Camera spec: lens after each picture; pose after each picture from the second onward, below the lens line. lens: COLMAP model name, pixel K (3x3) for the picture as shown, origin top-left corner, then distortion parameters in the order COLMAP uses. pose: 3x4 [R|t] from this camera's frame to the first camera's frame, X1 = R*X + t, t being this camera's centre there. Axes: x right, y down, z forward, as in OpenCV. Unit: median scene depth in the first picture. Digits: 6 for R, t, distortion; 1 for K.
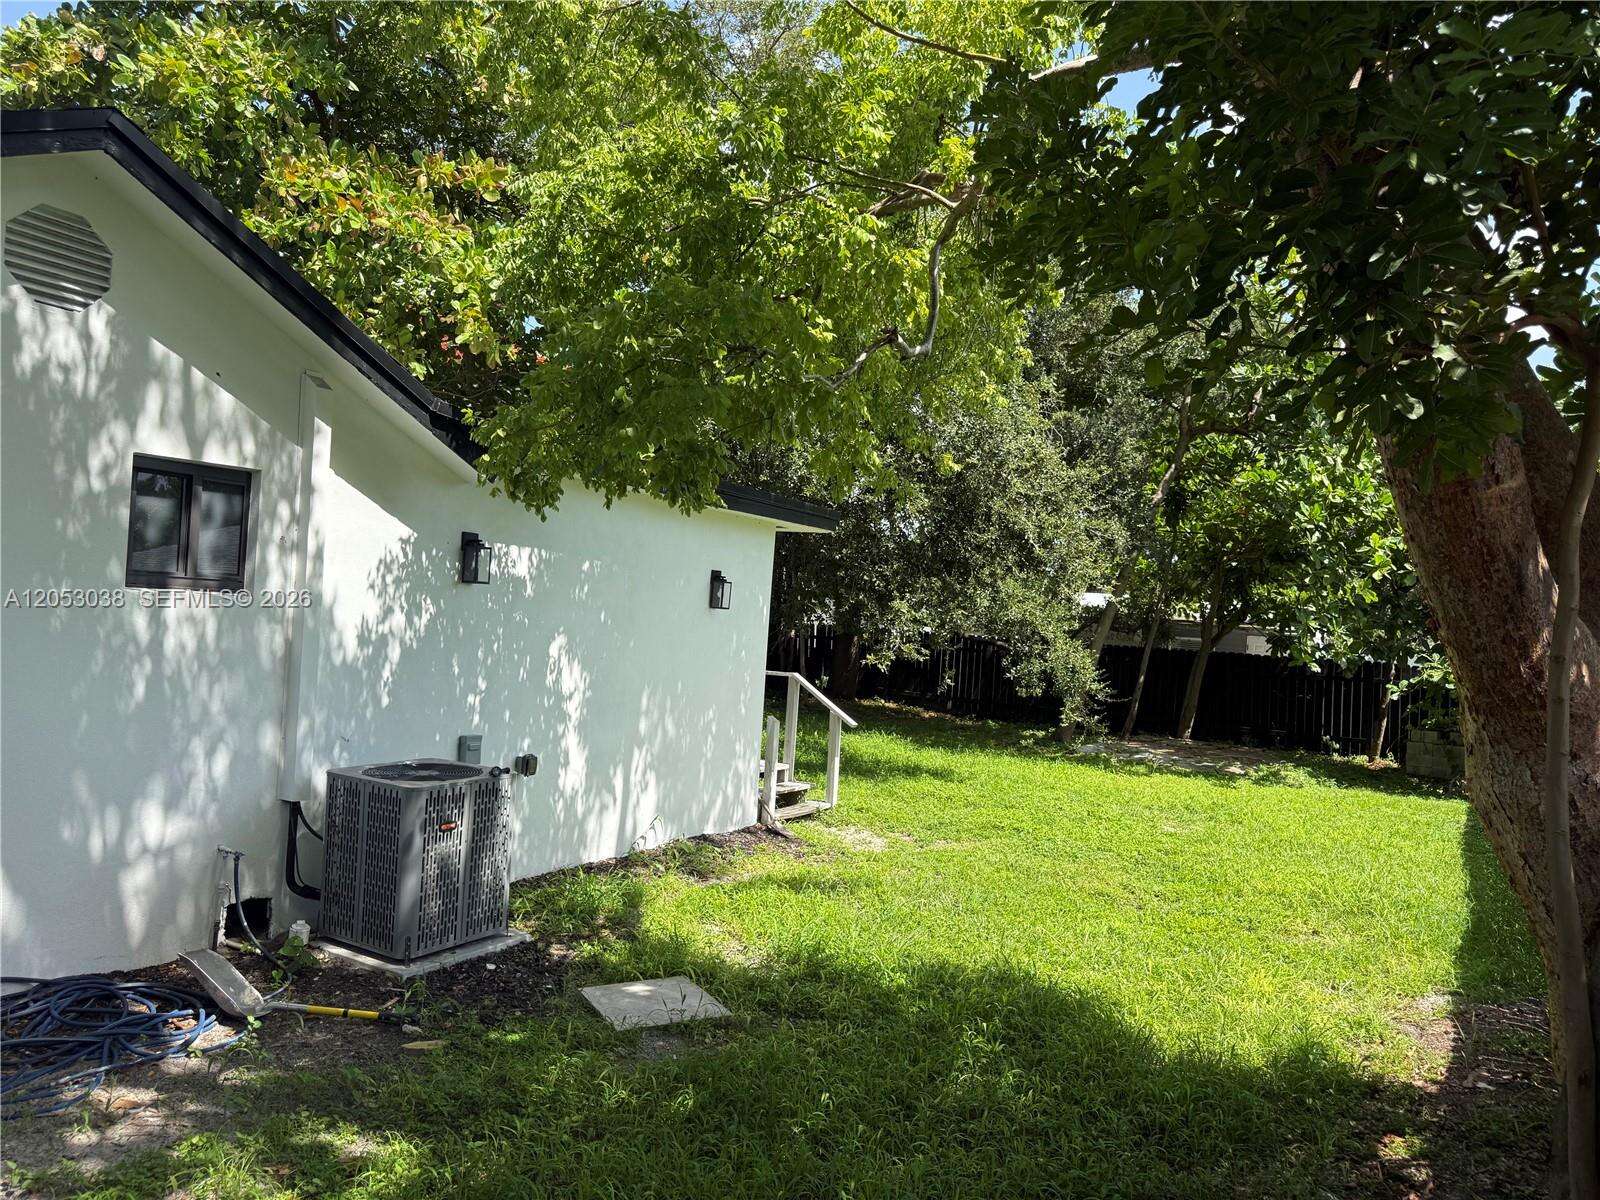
lens RADIAL K [[1134.7, 0, 800.0], [0, 1134.7, 600.0], [0, 0, 1]] dist [-0.005250, -0.004679]
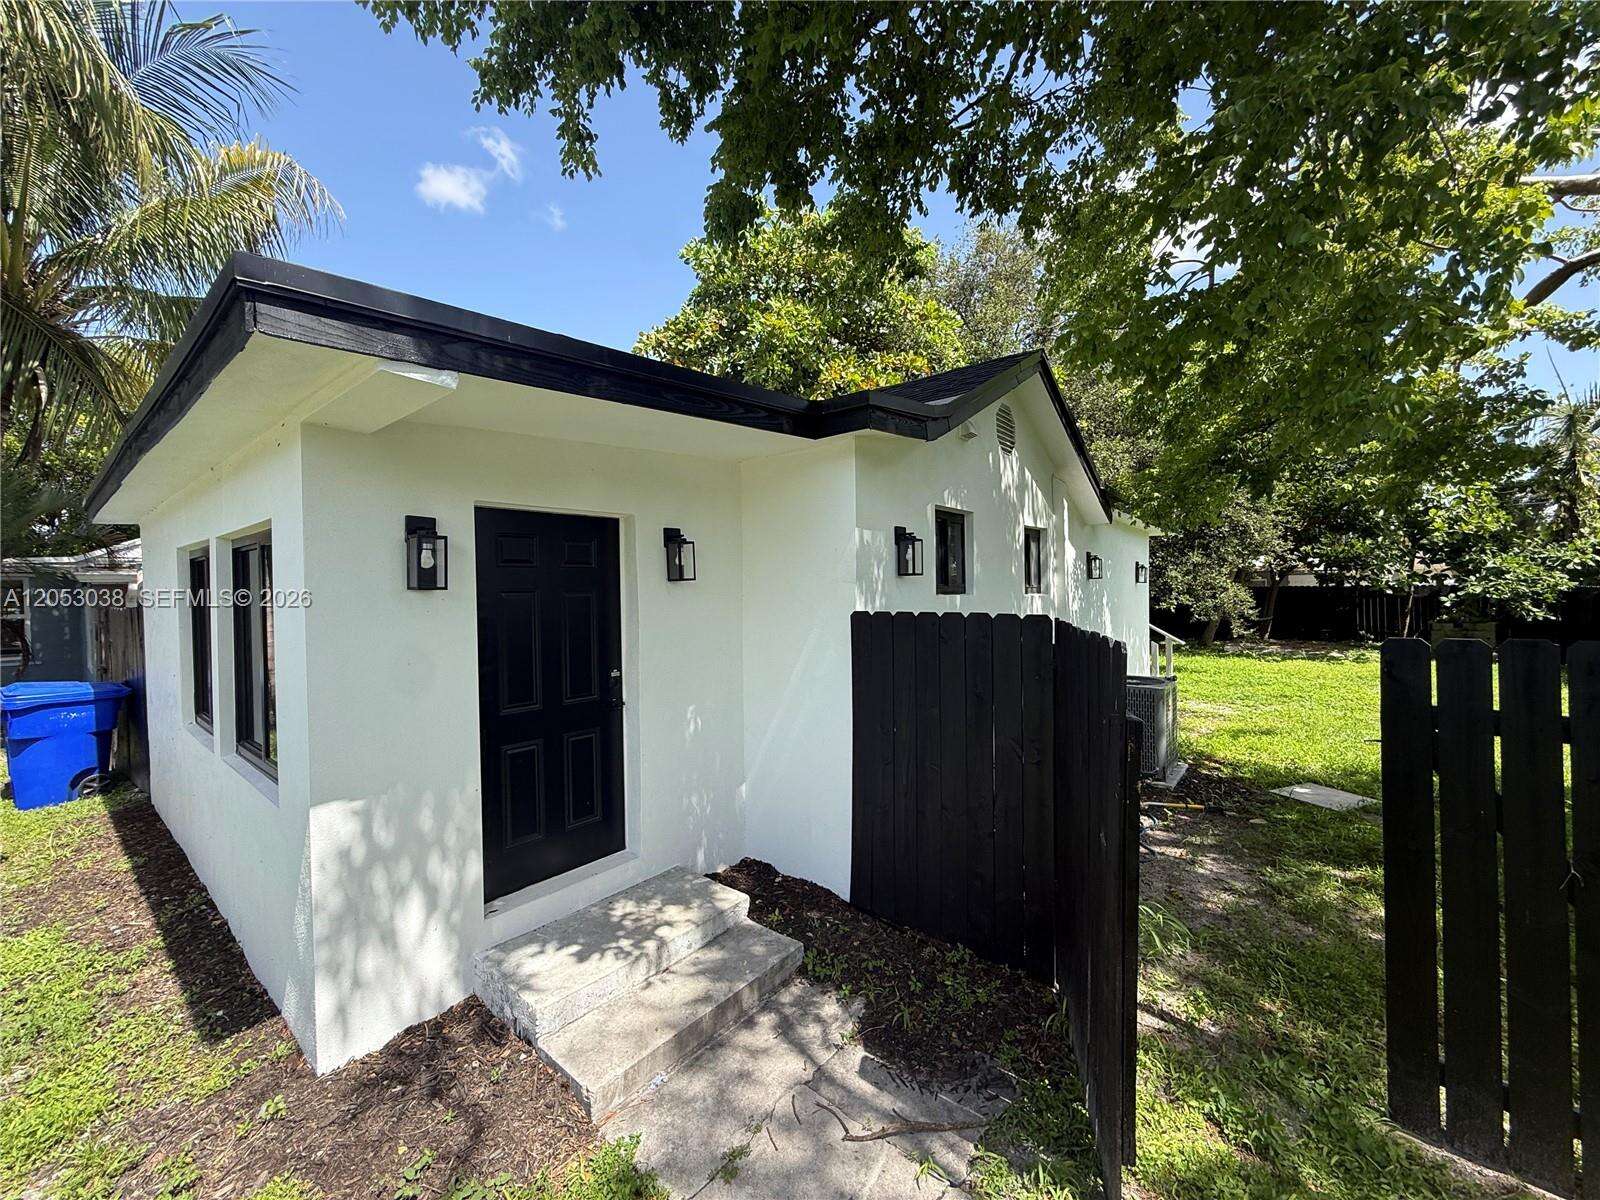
lens RADIAL K [[634.7, 0, 796.3], [0, 634.7, 596.1], [0, 0, 1]] dist [-0.000243, 0.000205]
pose [[0.986697, -0.079013, -0.142079, -0.327079], [0.082464, 0.996421, 0.018560, -0.025793], [0.140104, -0.030029, 0.989681, -0.057879]]
